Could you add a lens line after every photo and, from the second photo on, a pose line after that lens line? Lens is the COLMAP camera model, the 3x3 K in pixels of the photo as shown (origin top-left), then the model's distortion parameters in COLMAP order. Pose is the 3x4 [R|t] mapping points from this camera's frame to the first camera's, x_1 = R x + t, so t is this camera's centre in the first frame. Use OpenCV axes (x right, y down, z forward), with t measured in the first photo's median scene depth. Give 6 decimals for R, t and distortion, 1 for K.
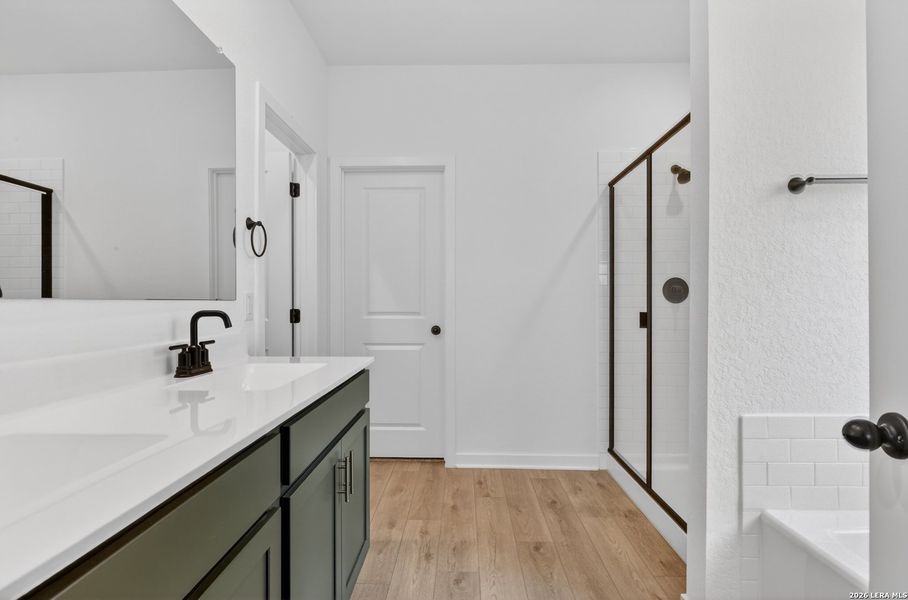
lens RADIAL K [[457.7, 0, 454.0], [0, 457.7, 300.0], [0, 0, 1]] dist [-0.004244, -0.000594]
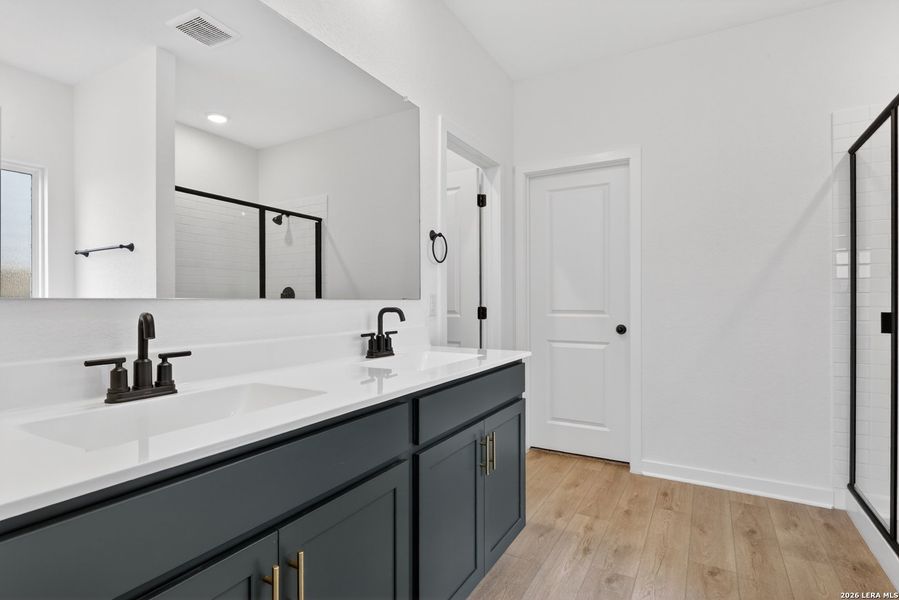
lens RADIAL K [[458.0, 0, 449.5], [0, 458.0, 300.0], [0, 0, 1]] dist [-0.003545, -0.001301]
pose [[0.880675, -0.002998, -0.473711, 0.131938], [0.004551, 0.999987, 0.002131, -0.000034], [0.473699, -0.004032, 0.880678, -0.031495]]
